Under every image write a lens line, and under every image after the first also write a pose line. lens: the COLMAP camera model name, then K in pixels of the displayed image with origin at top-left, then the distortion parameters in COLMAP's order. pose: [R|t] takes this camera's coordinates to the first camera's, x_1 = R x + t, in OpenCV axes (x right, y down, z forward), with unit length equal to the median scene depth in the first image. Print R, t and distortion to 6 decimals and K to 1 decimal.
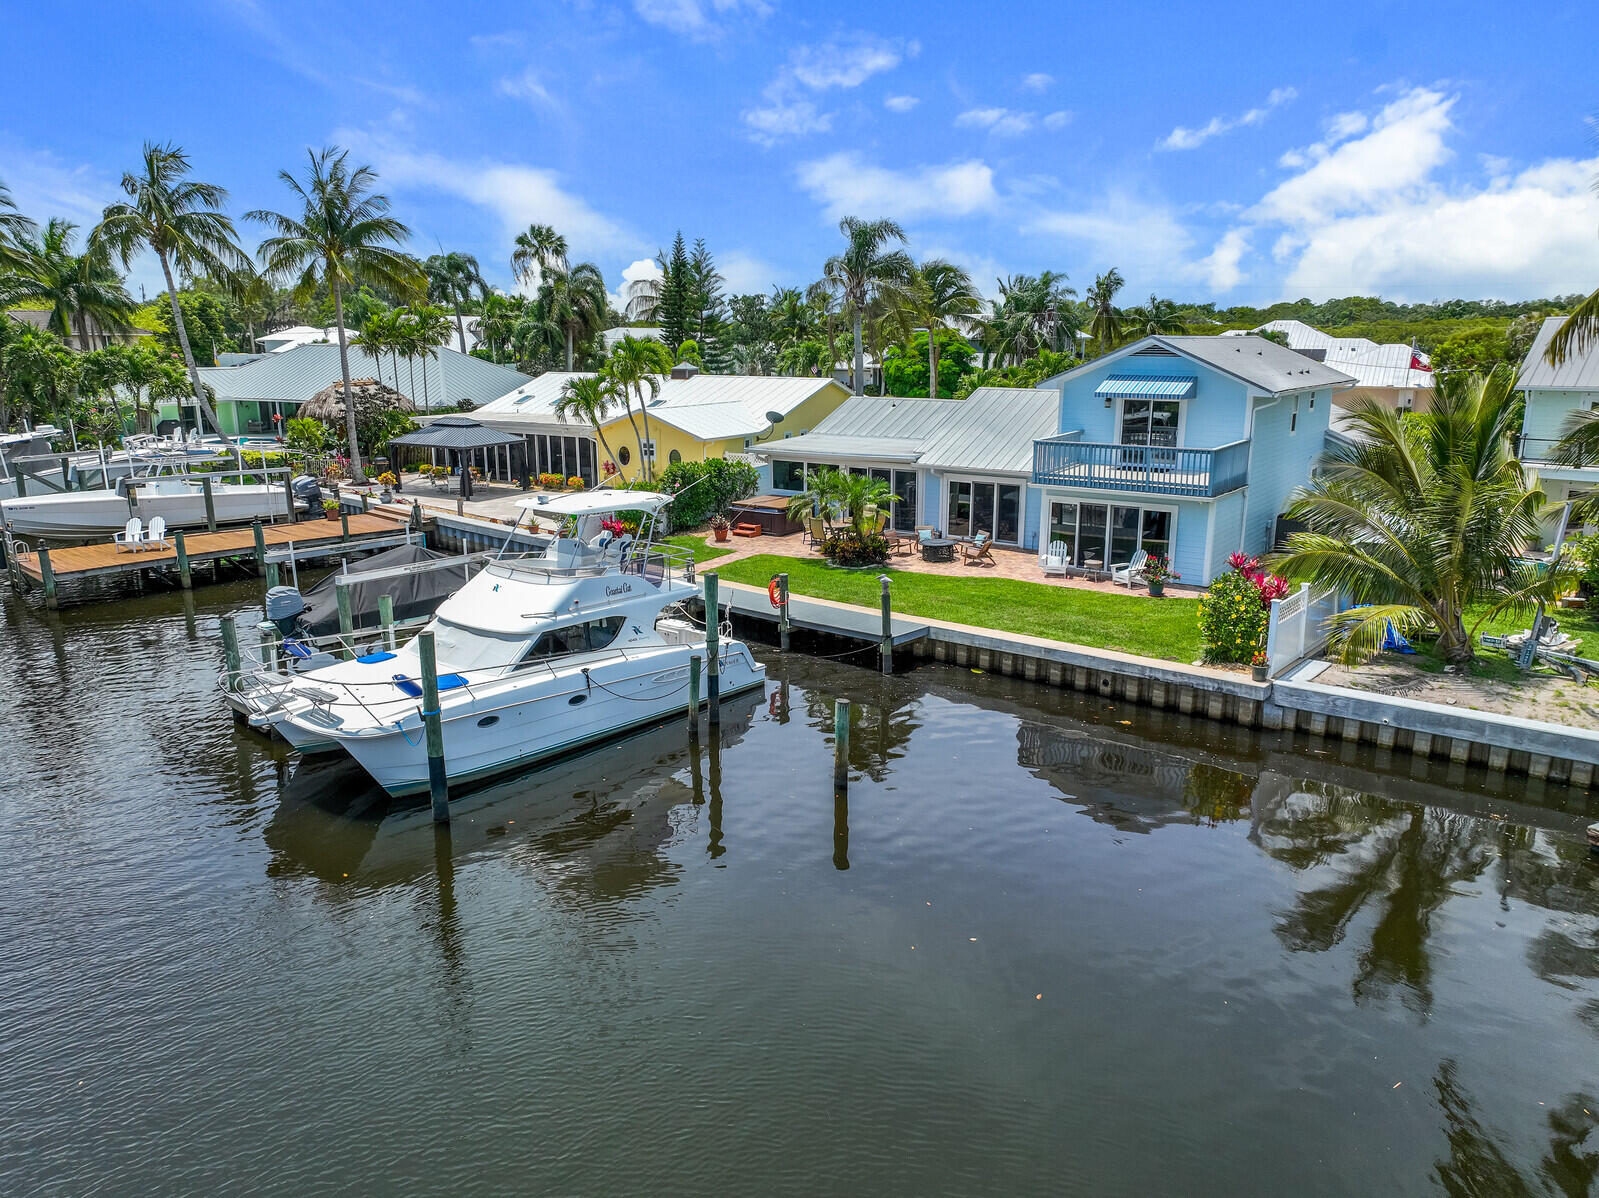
lens RADIAL K [[1111.2, 0, 802.0], [0, 1111.2, 602.9], [0, 0, 1]] dist [0.002777, -0.000804]
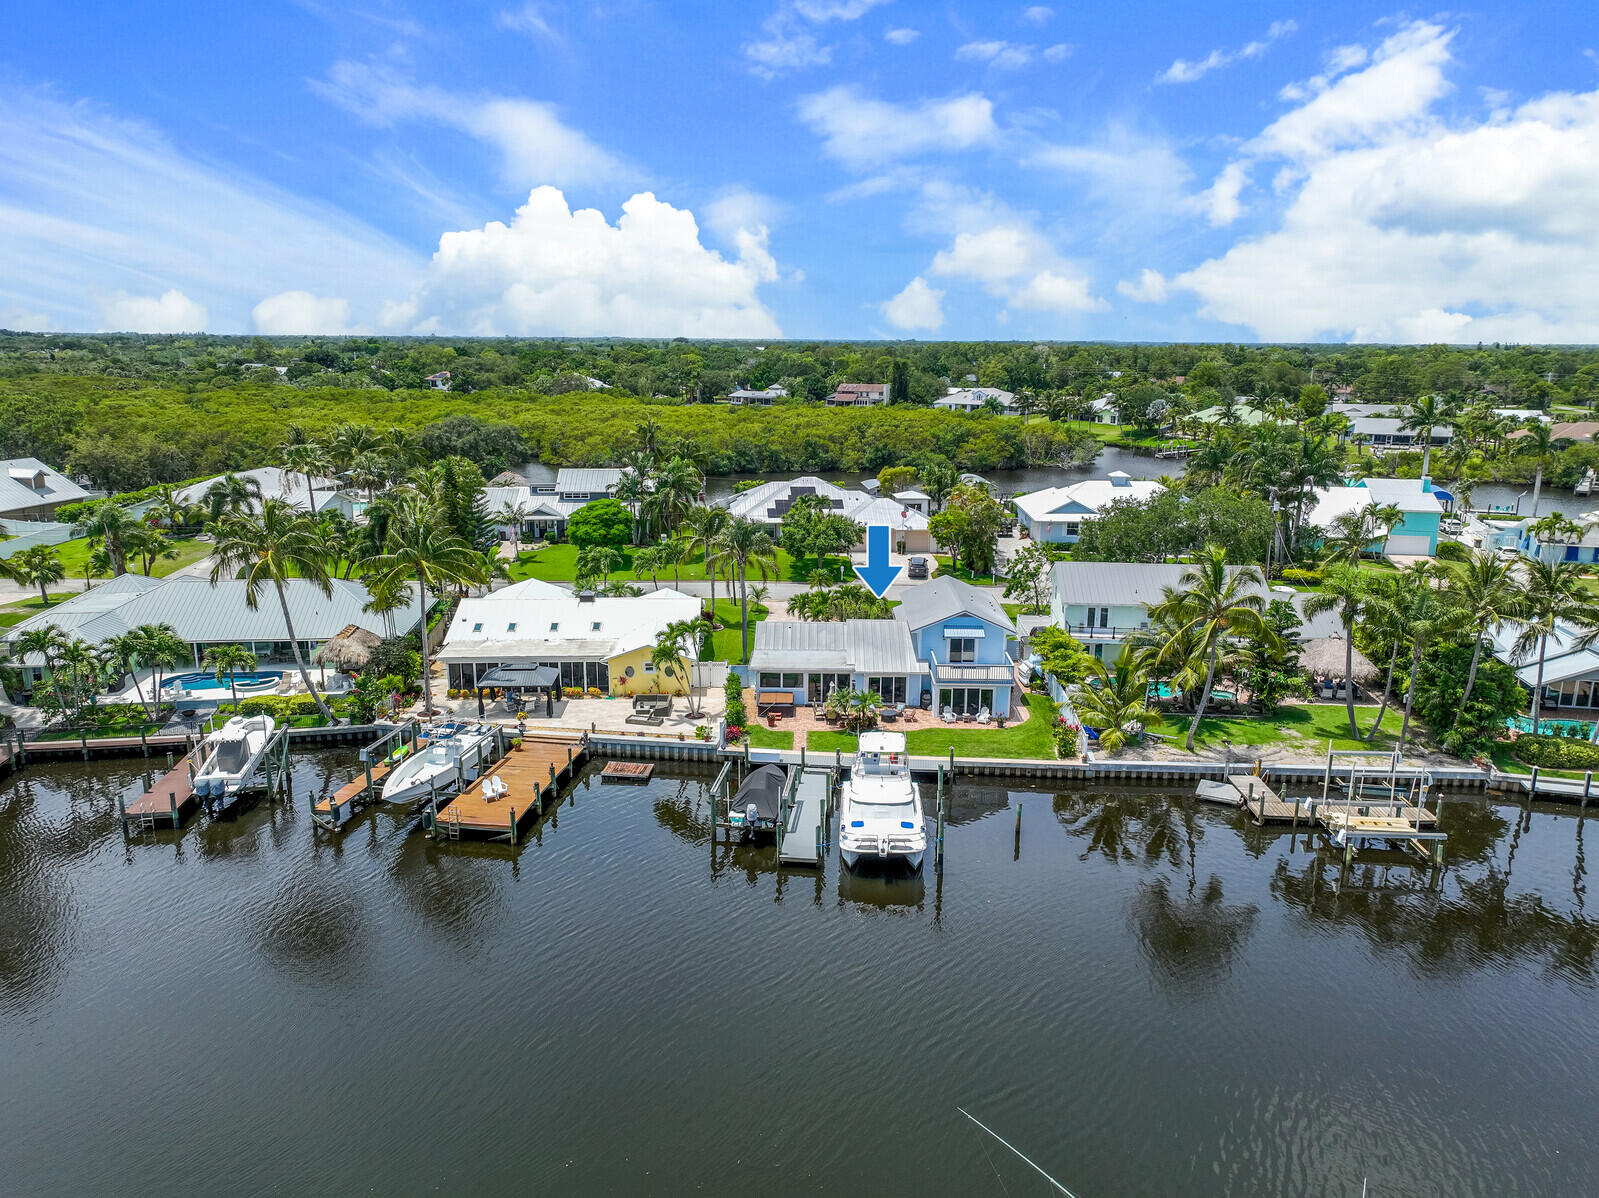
lens RADIAL K [[1115.4, 0, 799.5], [0, 1115.4, 599.0], [0, 0, 1]] dist [0.002344, 0.004389]
pose [[0.824938, -0.119690, 0.552405, -1.070583], [0.124101, 0.991829, 0.029573, -0.324277], [-0.551430, 0.044159, 0.833051, -0.631074]]
